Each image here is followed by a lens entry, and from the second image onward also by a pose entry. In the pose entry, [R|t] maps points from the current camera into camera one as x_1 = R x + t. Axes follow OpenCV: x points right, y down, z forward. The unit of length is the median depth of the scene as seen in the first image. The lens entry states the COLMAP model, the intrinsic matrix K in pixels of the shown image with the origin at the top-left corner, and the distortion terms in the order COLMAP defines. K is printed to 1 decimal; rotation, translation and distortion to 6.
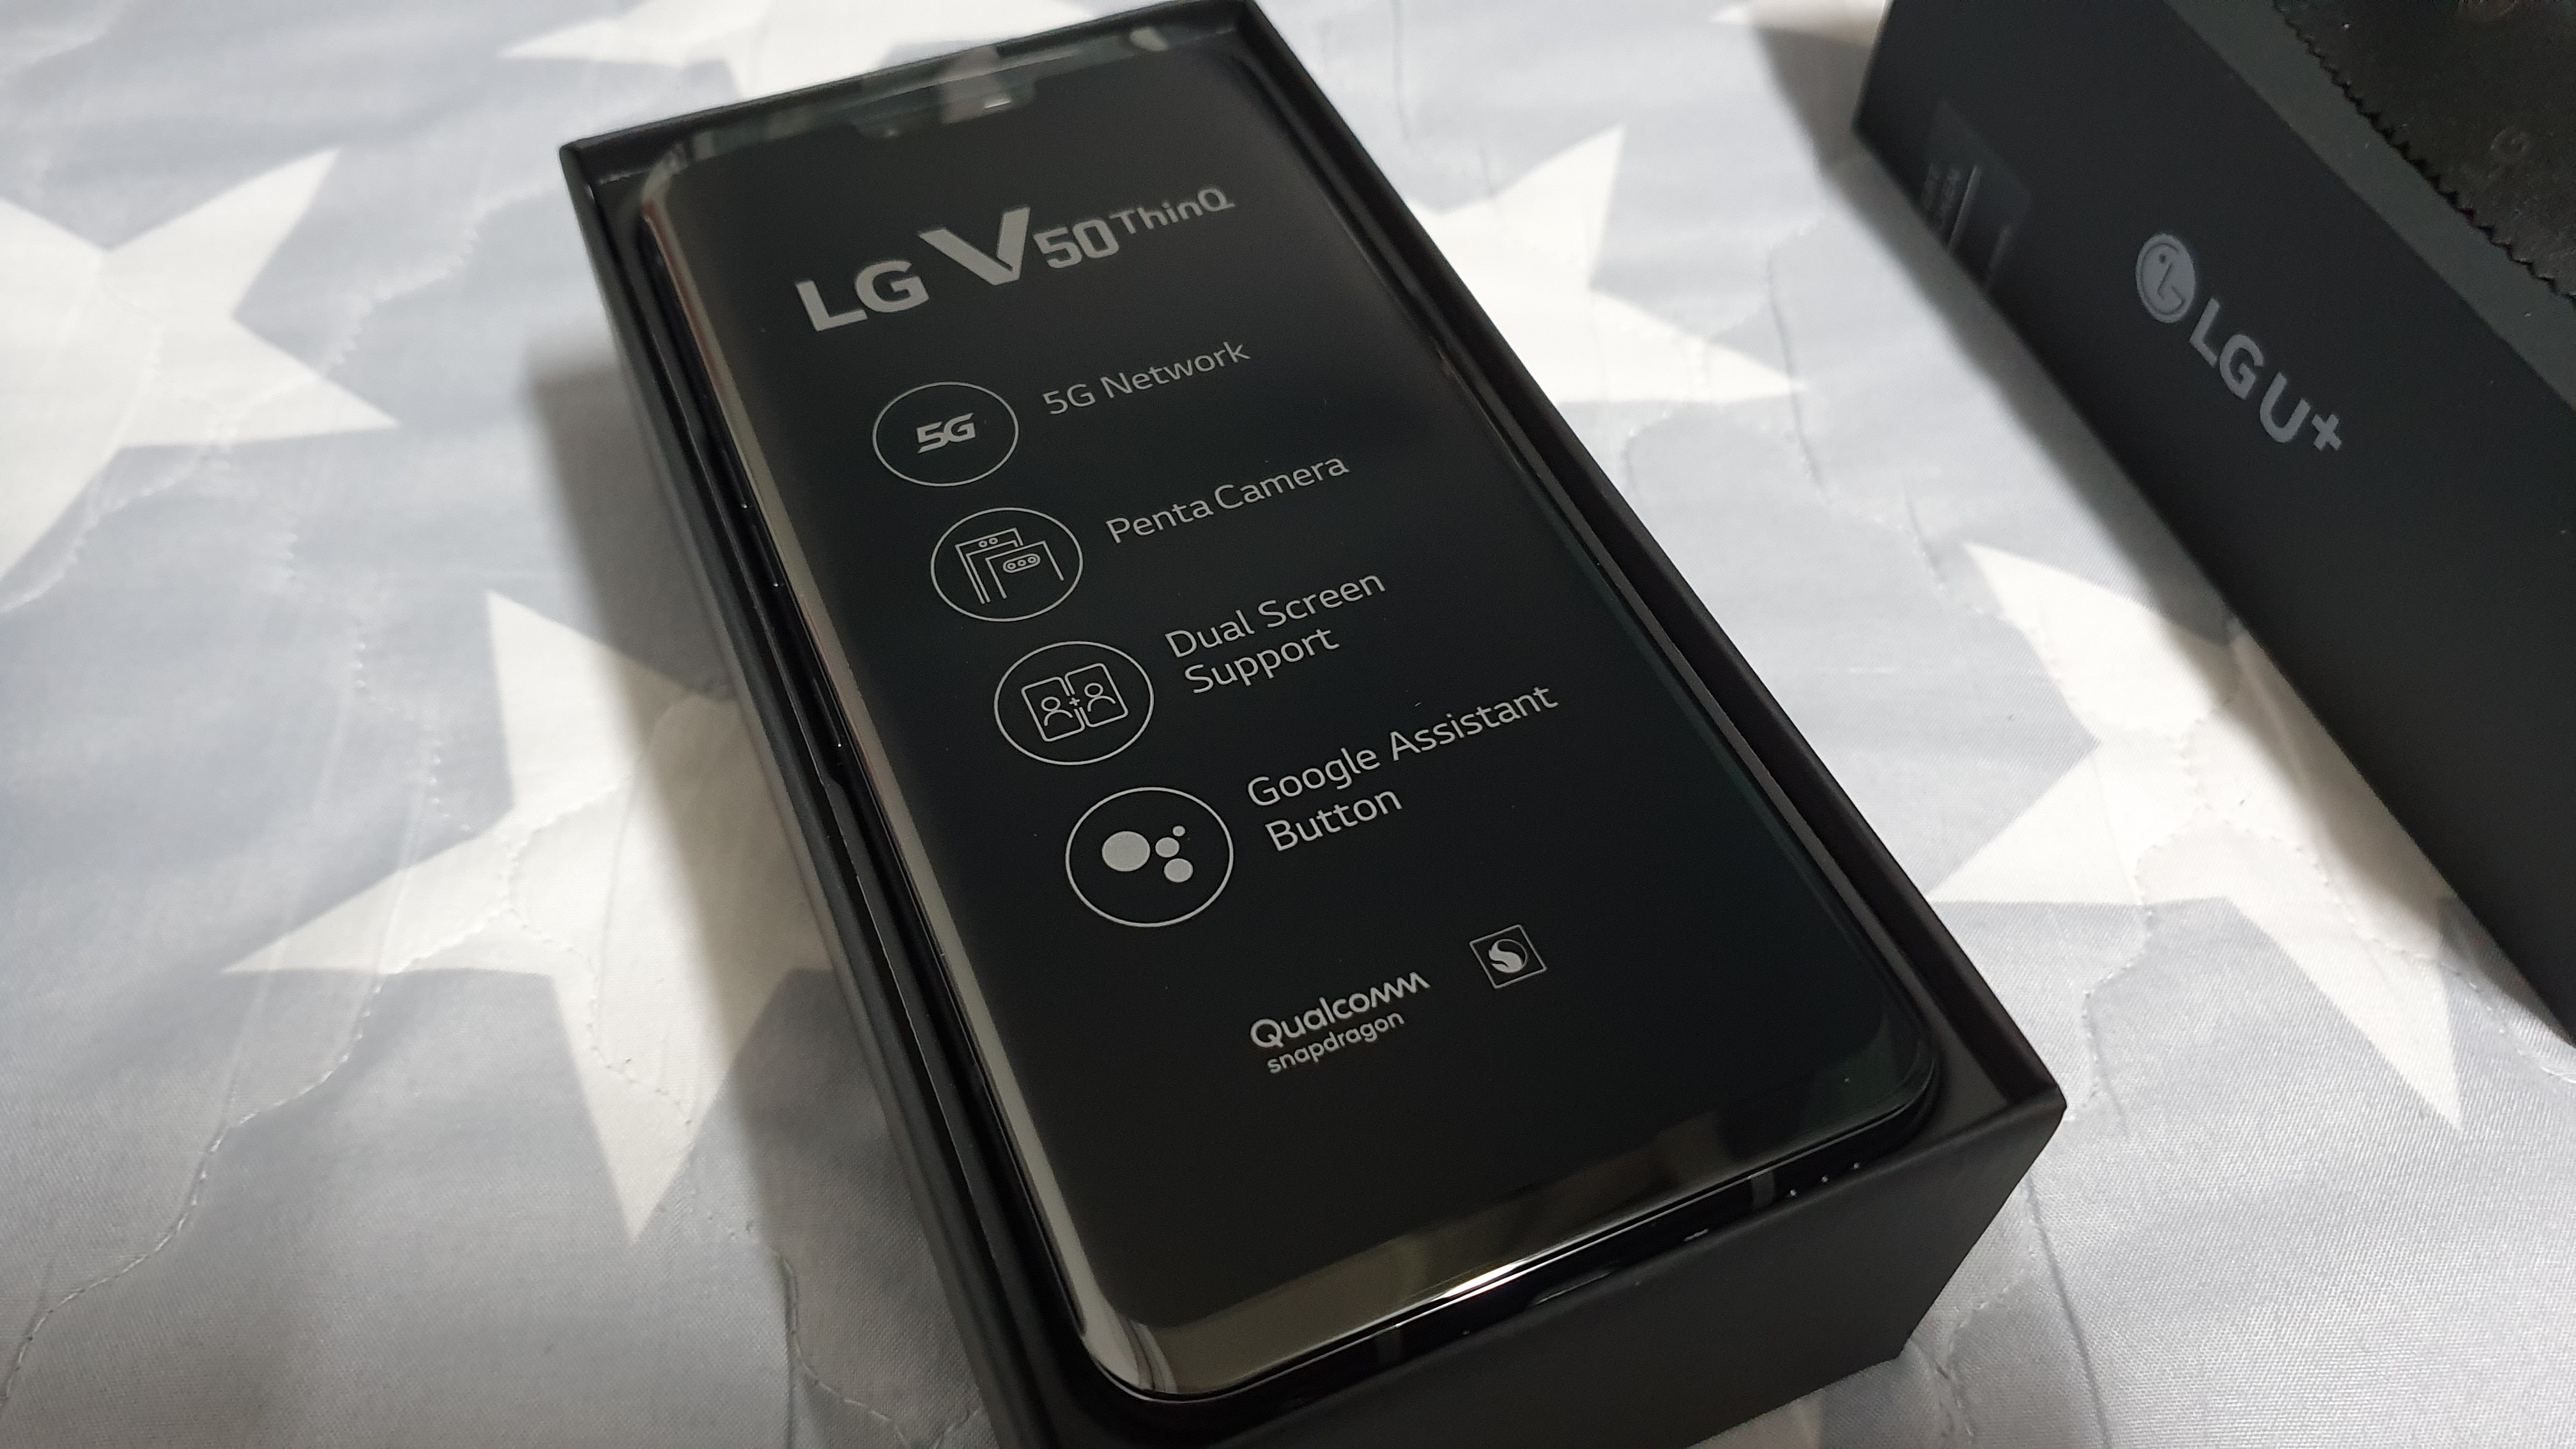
lens RADIAL K [[2157.9, 0, 1288.0], [0, 2157.9, 724.5], [0, 0, 1]] dist [-0.146941, 0.168000]
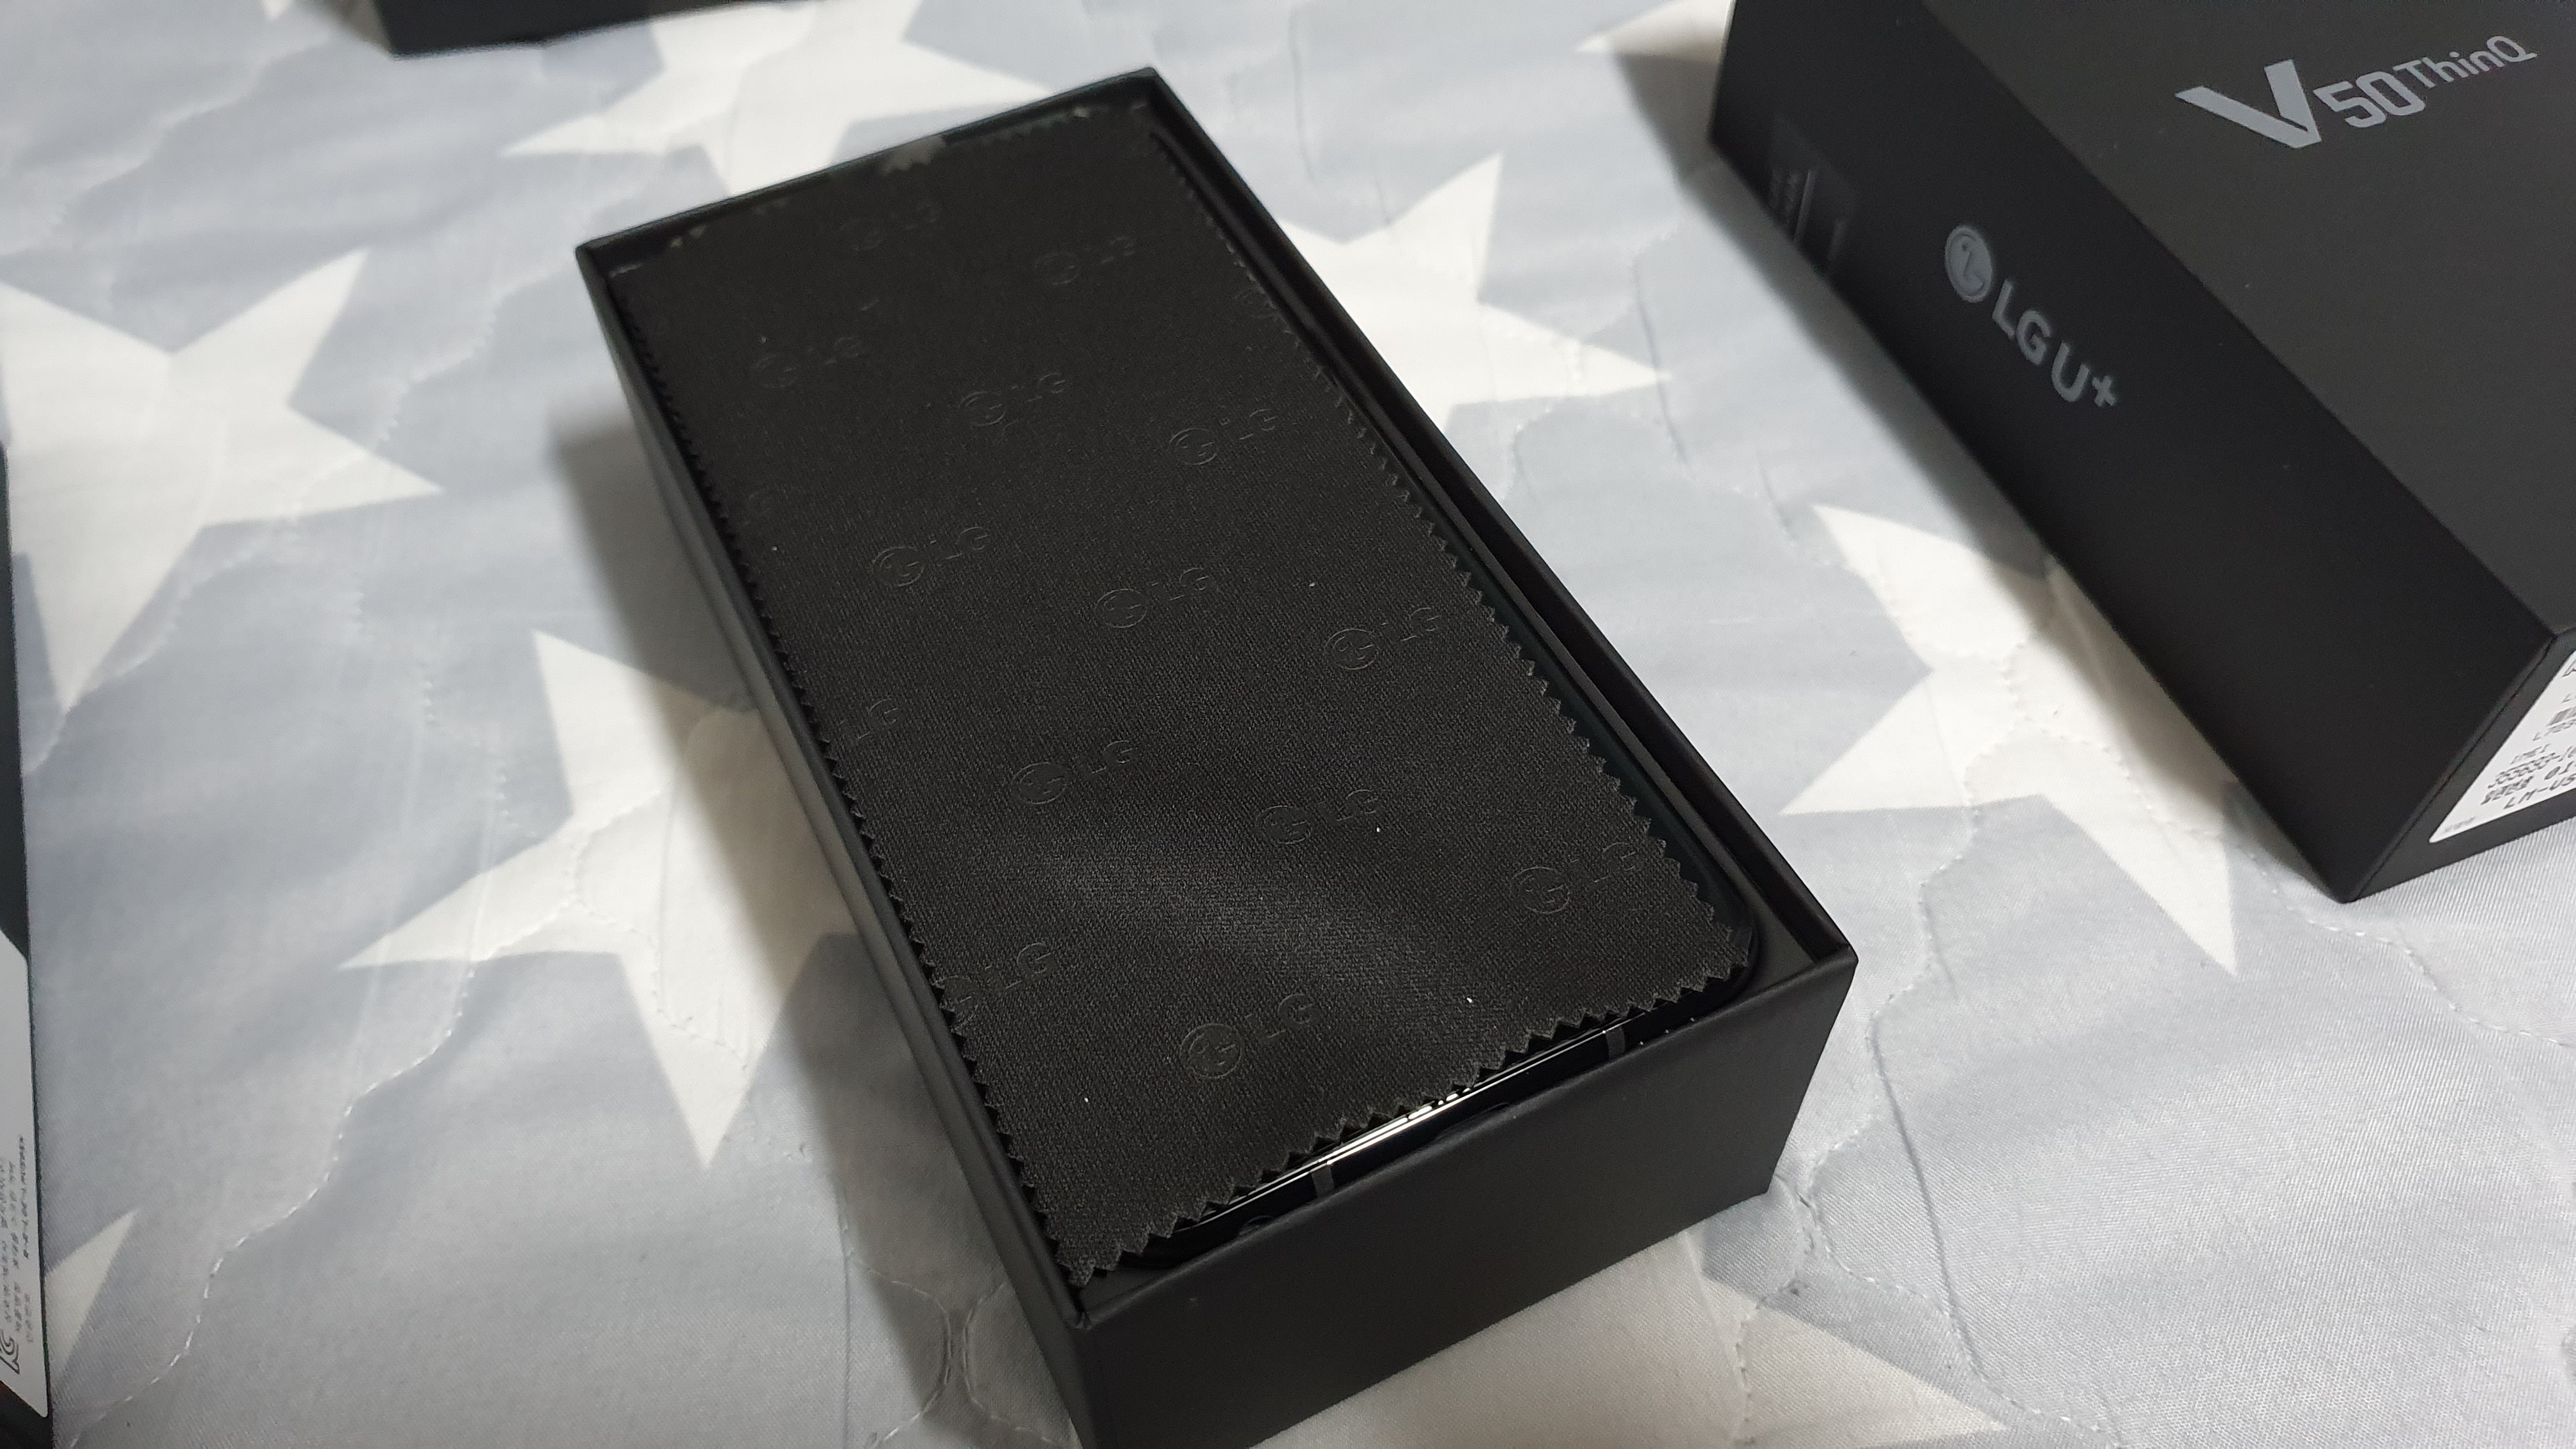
lens RADIAL K [[2156.3, 0, 1291.8], [0, 2156.3, 714.8], [0, 0, 1]] dist [-0.115350, 0.165293]
pose [[0.997803, -0.065807, 0.007668, 0.023021], [0.065786, 0.997829, 0.003003, 0.006601], [-0.007849, -0.002492, 0.999966, -0.167909]]
